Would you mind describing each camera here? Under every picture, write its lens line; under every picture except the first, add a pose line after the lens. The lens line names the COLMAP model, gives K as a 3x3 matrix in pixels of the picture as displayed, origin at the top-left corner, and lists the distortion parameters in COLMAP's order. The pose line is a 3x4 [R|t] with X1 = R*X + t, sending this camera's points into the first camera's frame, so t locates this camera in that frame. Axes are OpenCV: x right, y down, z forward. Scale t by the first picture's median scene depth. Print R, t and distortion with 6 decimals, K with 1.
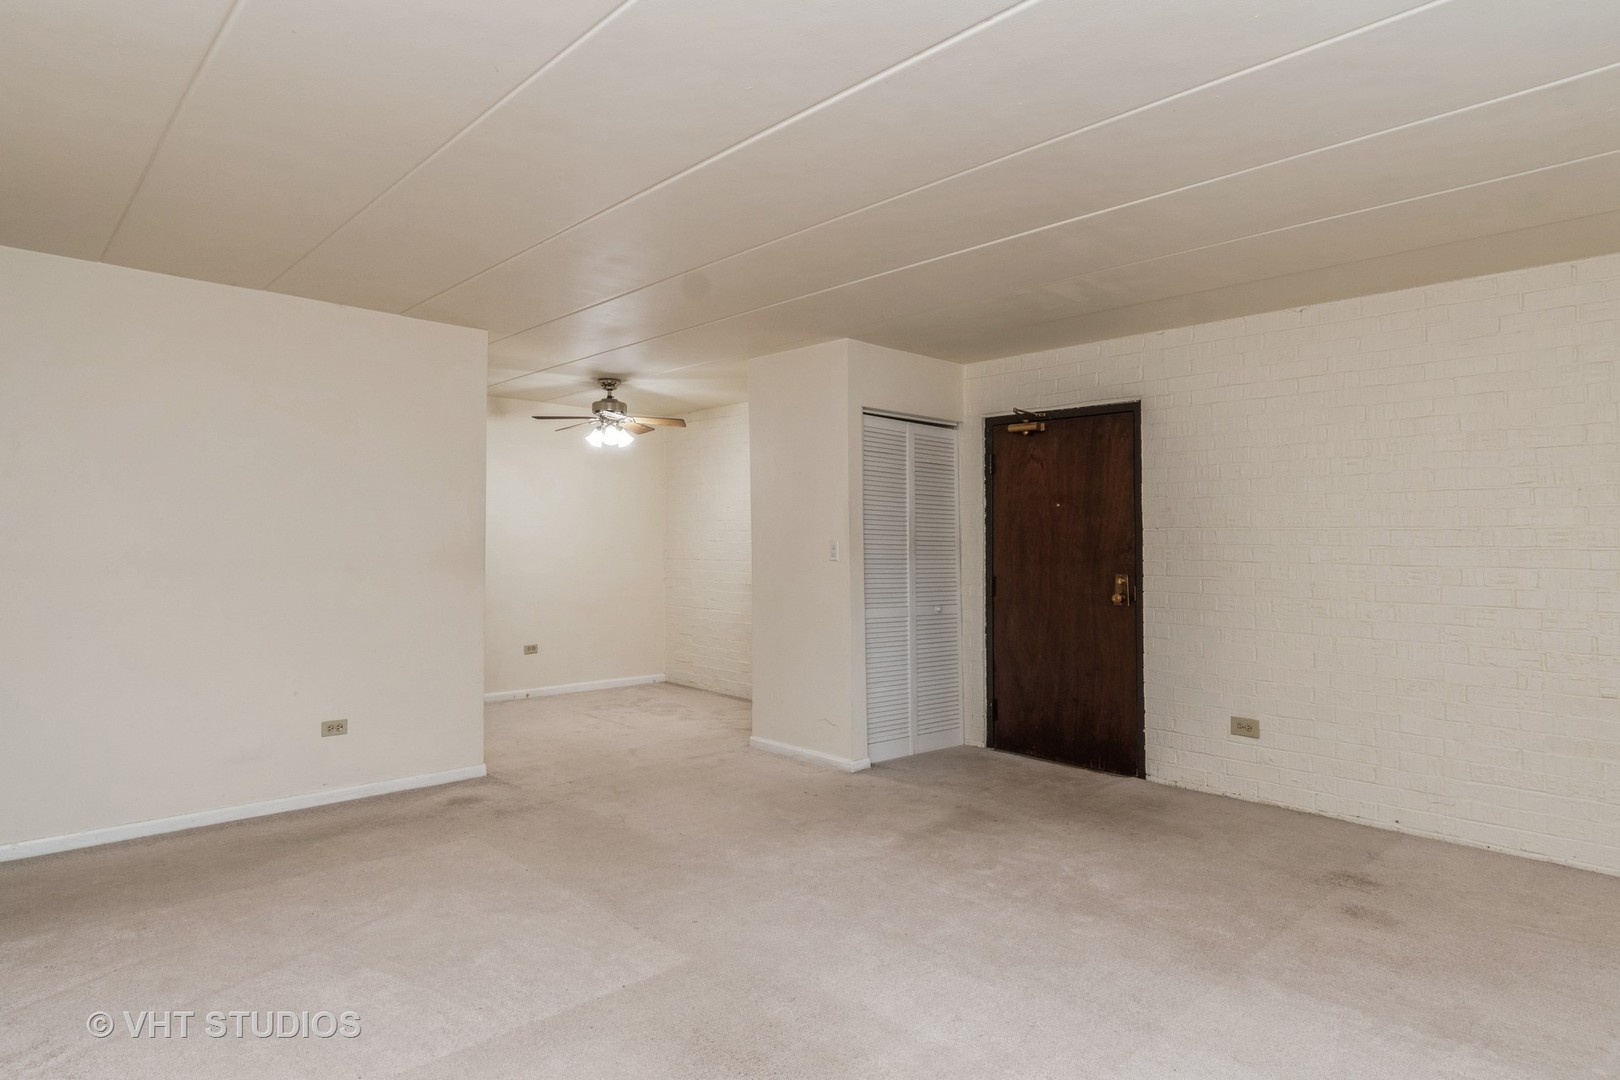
lens RADIAL K [[865.3, 0, 816.7], [0, 865.3, 540.7], [0, 0, 1]] dist [0.020512, -0.001154]
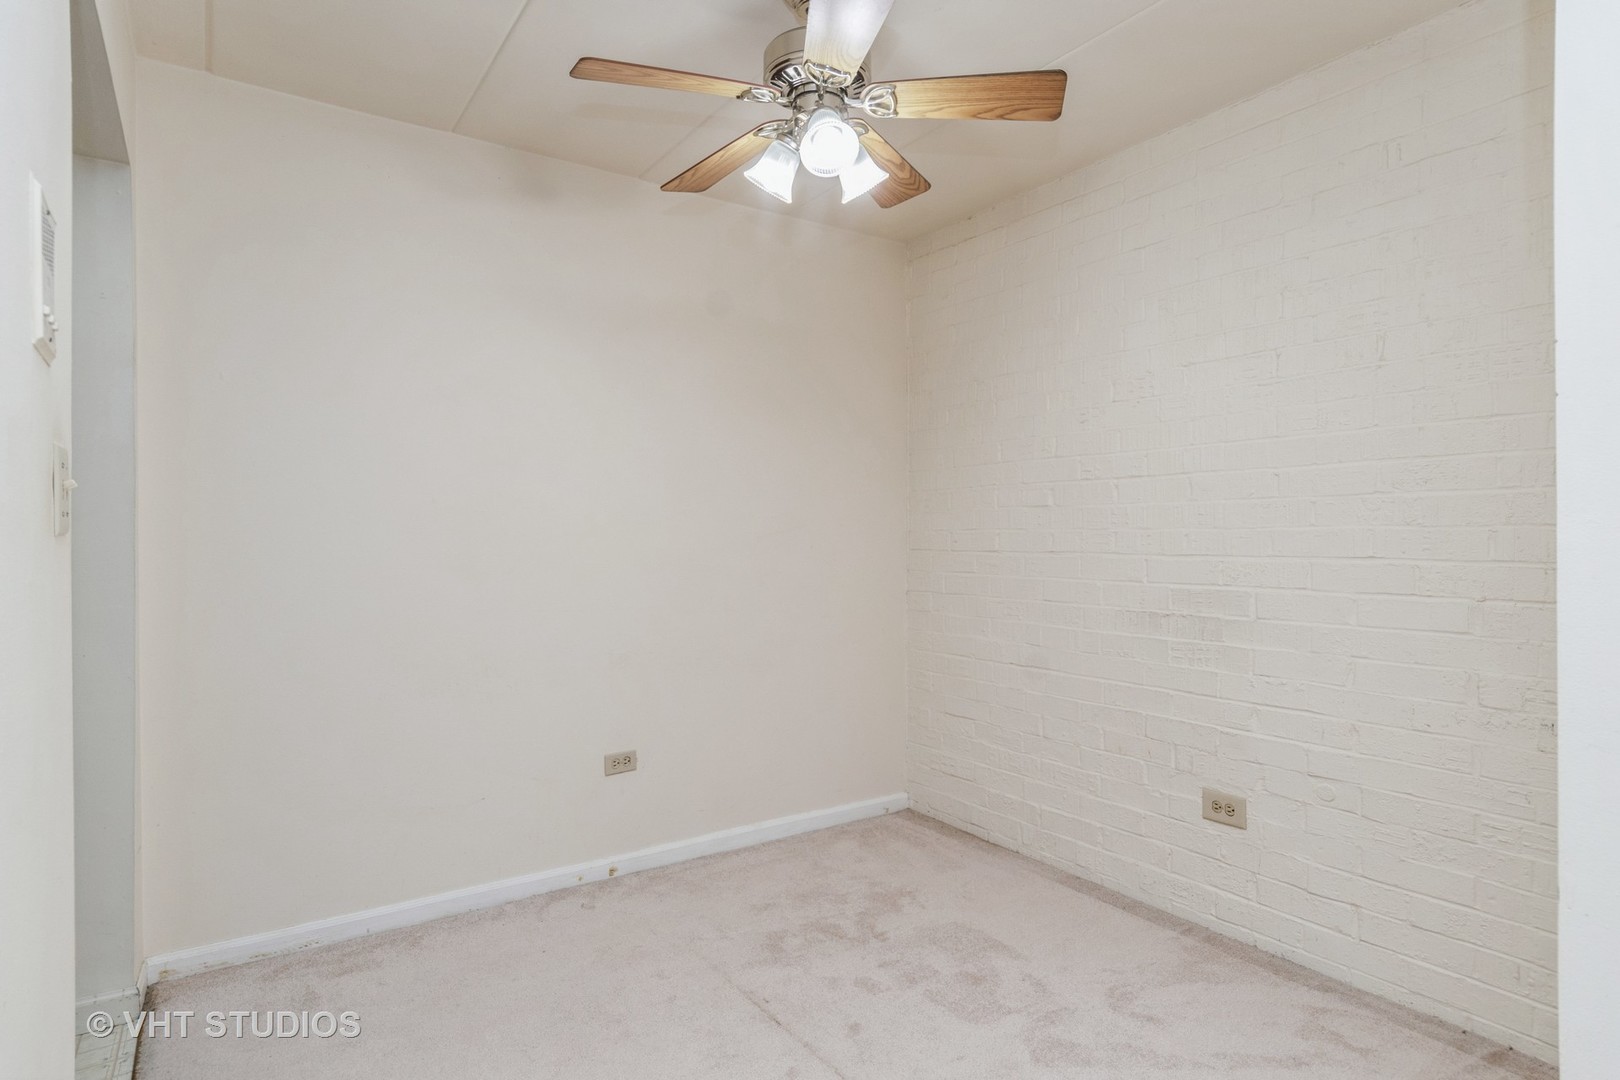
lens RADIAL K [[865.3, 0, 808.9], [0, 865.3, 539.7], [0, 0, 1]] dist [0.020512, -0.001154]
pose [[0.984351, -0.014872, -0.175590, -0.149073], [0.017717, 0.999736, 0.014647, 0.010582], [0.175326, -0.017529, 0.984354, 0.555462]]
